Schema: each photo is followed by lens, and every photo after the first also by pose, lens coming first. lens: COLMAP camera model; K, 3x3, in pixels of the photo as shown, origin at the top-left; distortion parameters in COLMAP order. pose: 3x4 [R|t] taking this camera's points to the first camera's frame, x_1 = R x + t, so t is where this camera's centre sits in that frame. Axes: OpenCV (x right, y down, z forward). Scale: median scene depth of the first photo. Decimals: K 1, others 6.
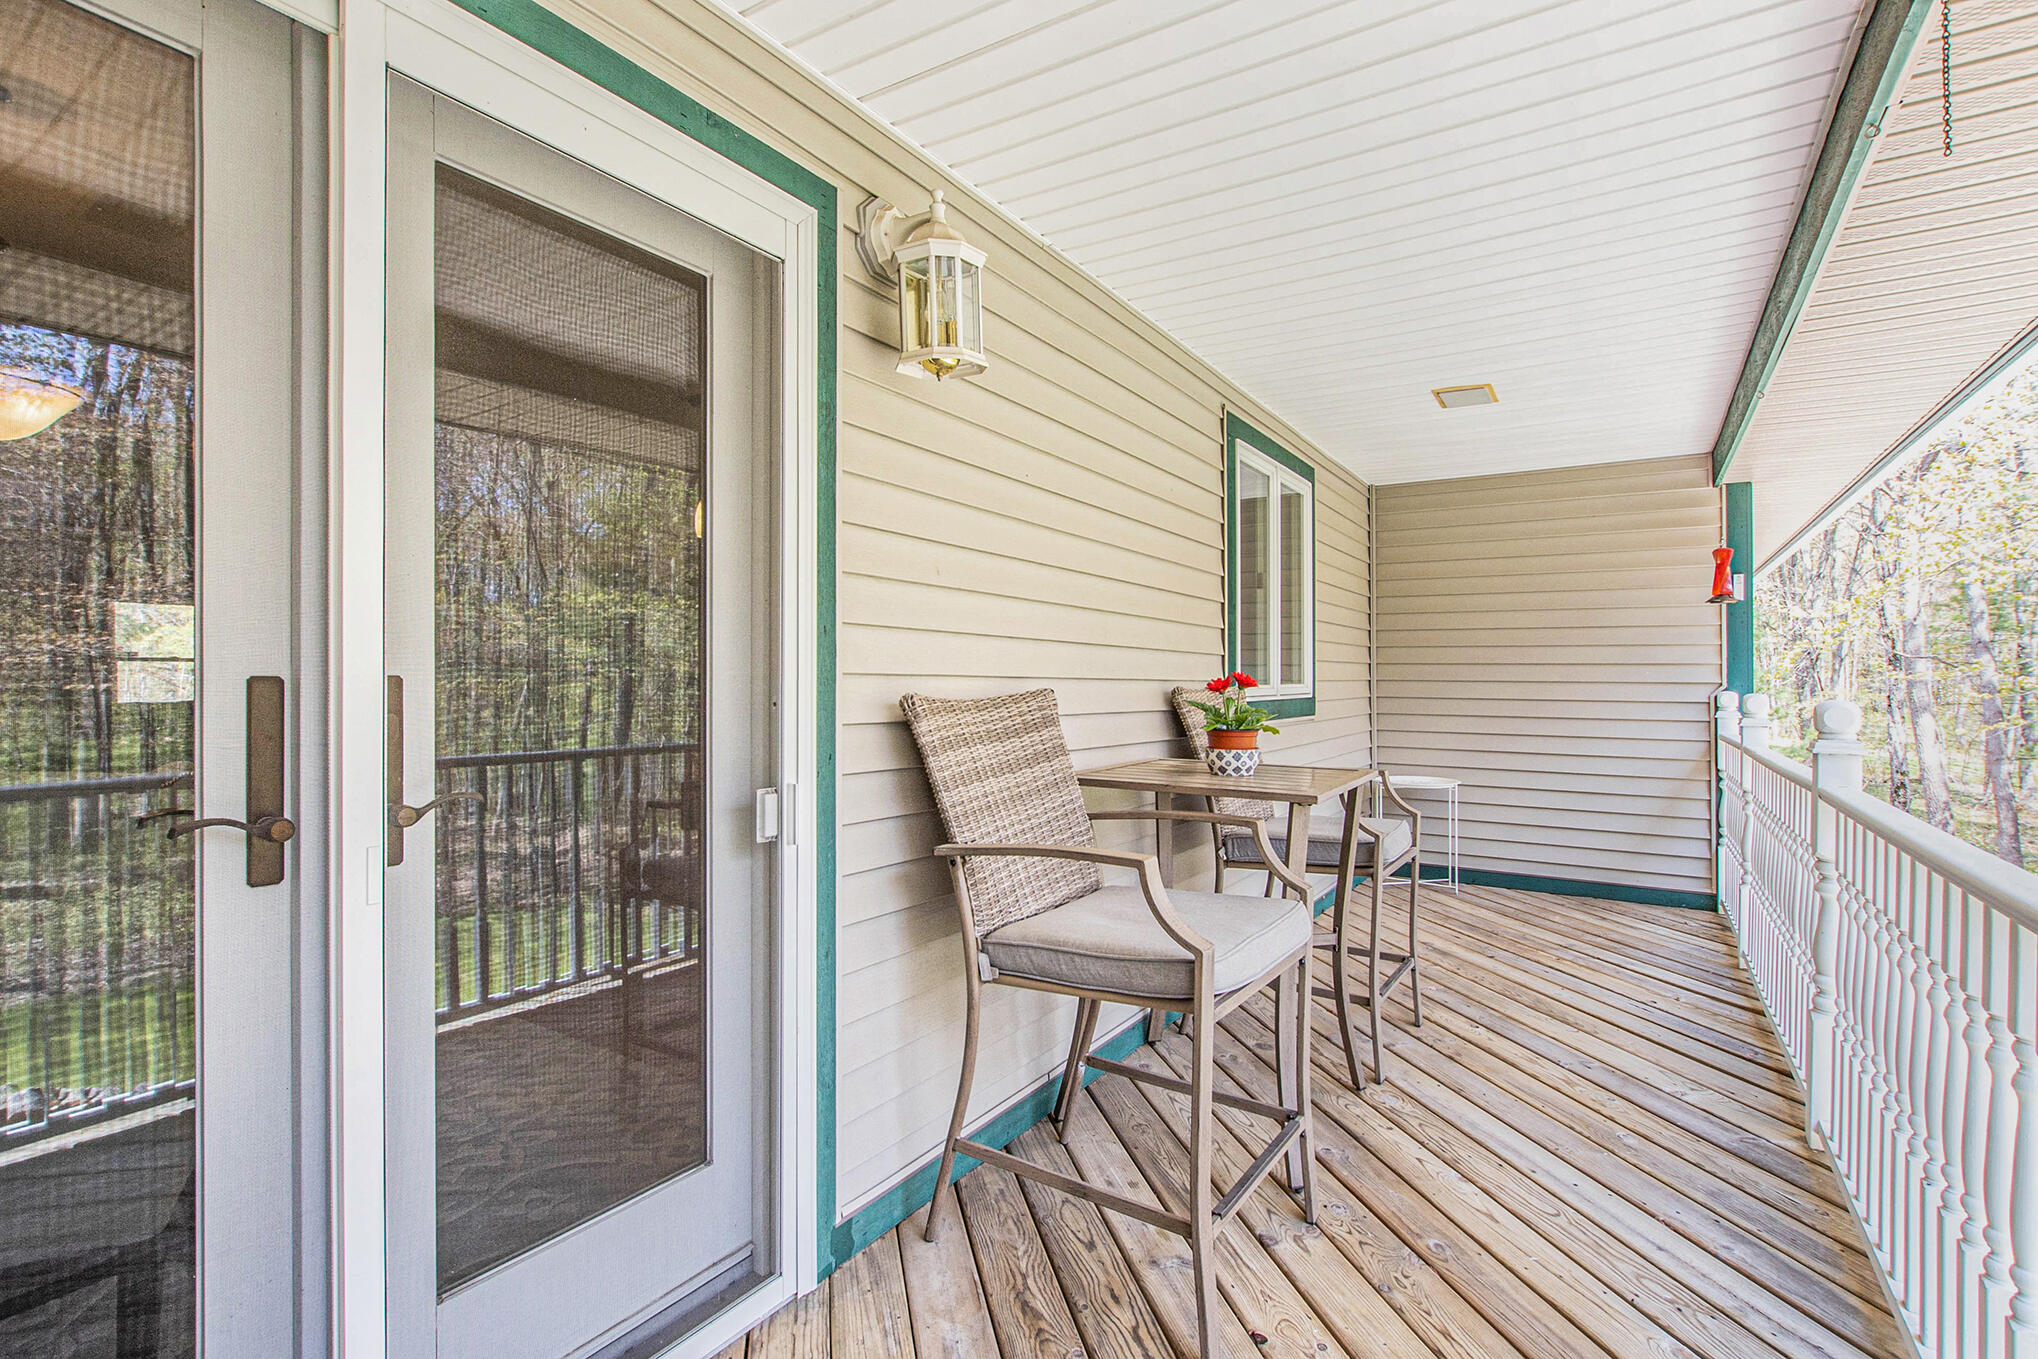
lens RADIAL K [[992.1, 0, 1019.0], [0, 992.1, 679.5], [0, 0, 1]] dist [-0.002878, -0.000428]
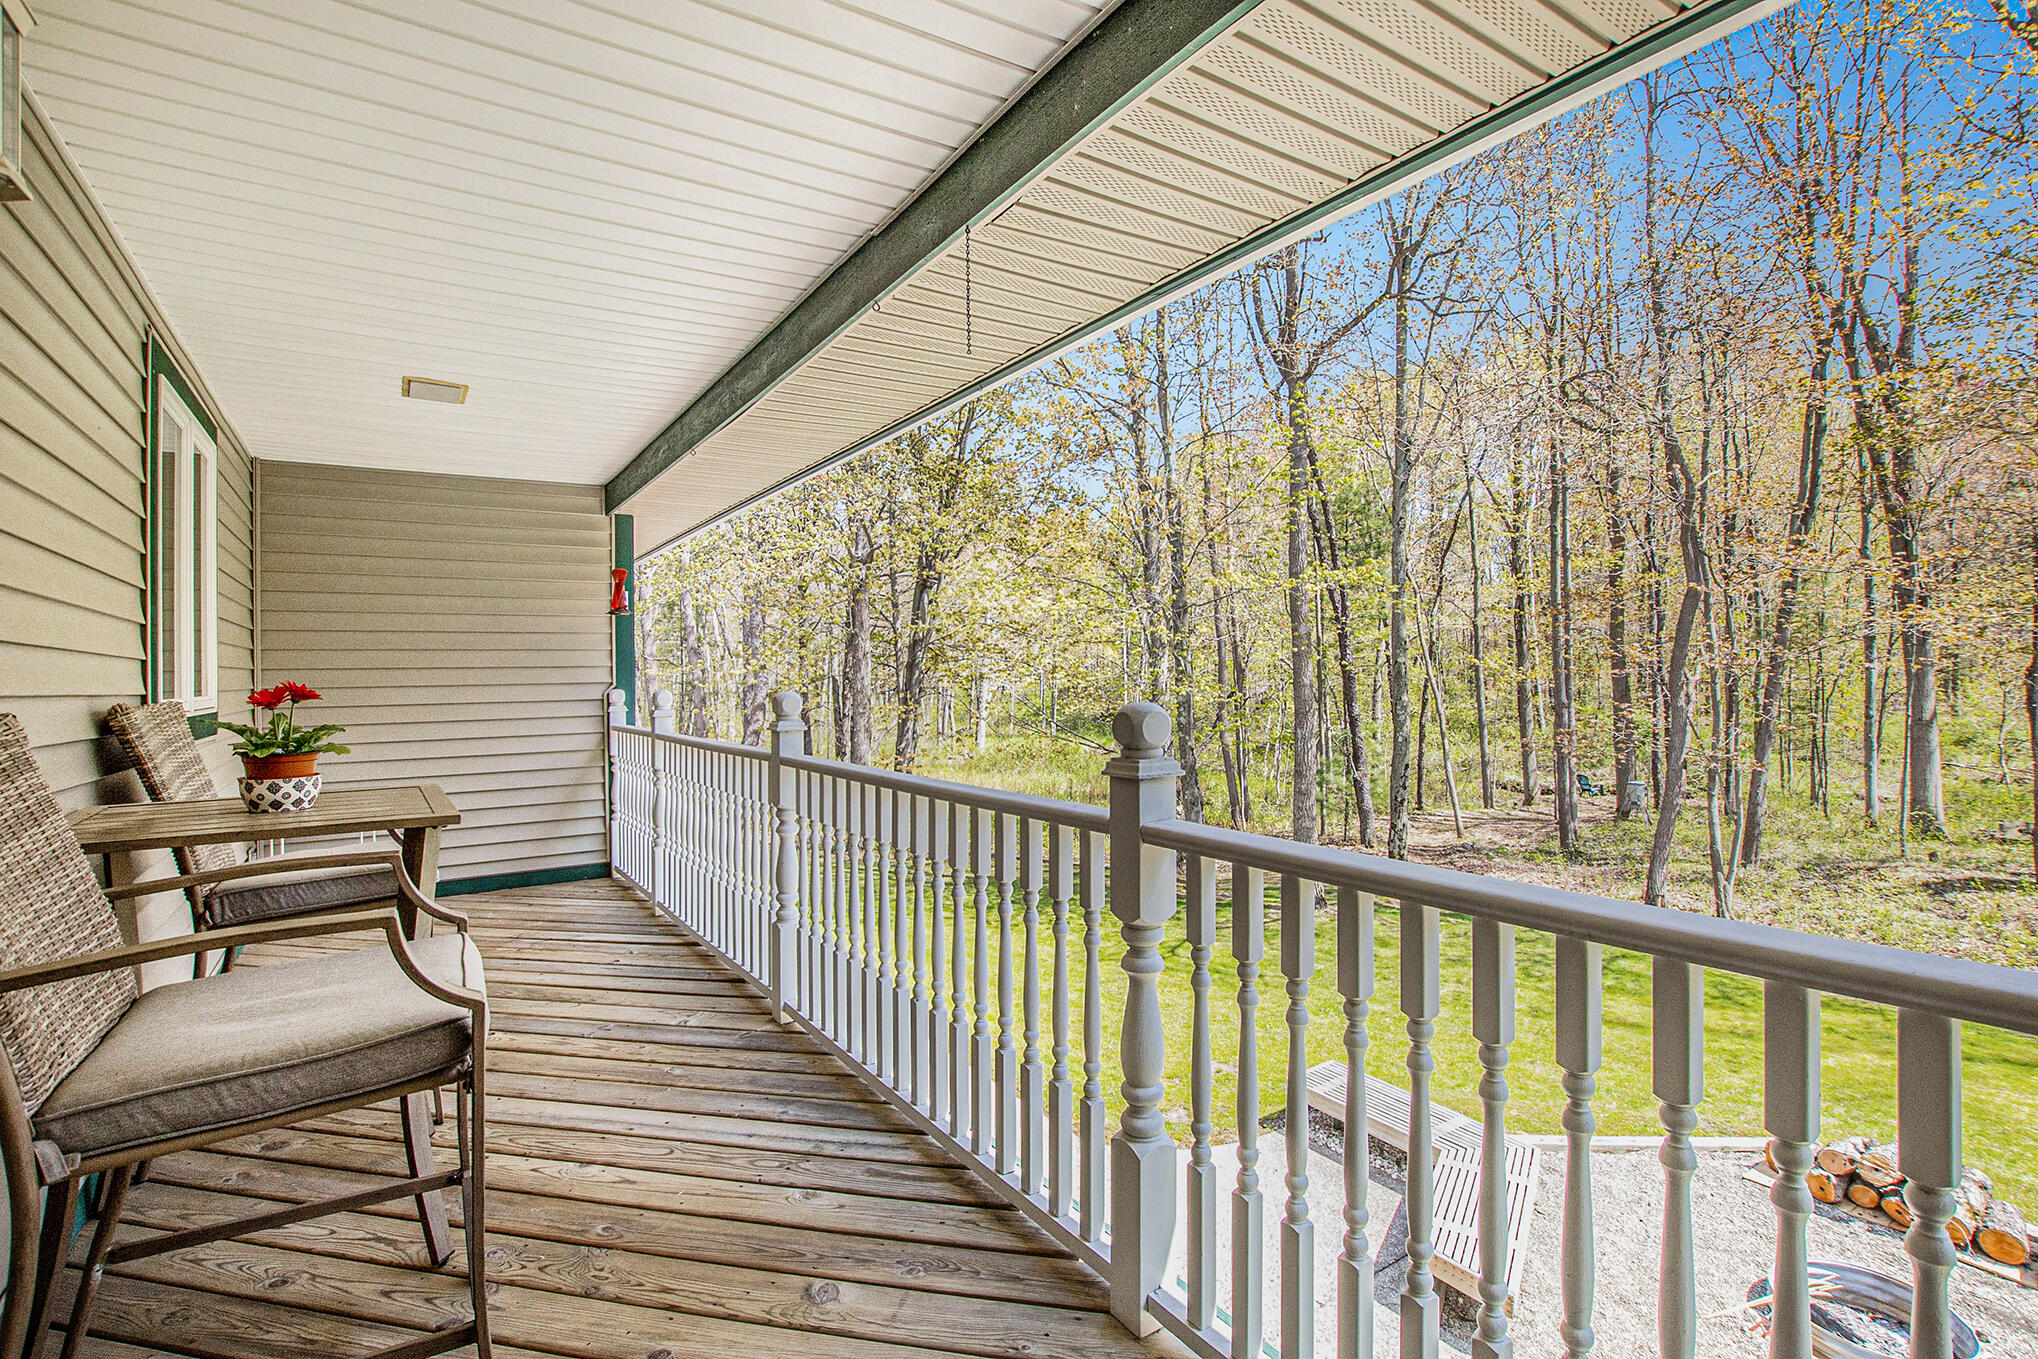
lens RADIAL K [[964.7, 0, 1025.2], [0, 964.7, 670.8], [0, 0, 1]] dist [-0.000590, 0.000169]
pose [[0.415706, -0.011862, 0.909422, -0.164671], [0.022399, 0.999745, 0.002801, -0.003107], [-0.909223, 0.019206, 0.415866, 0.091037]]
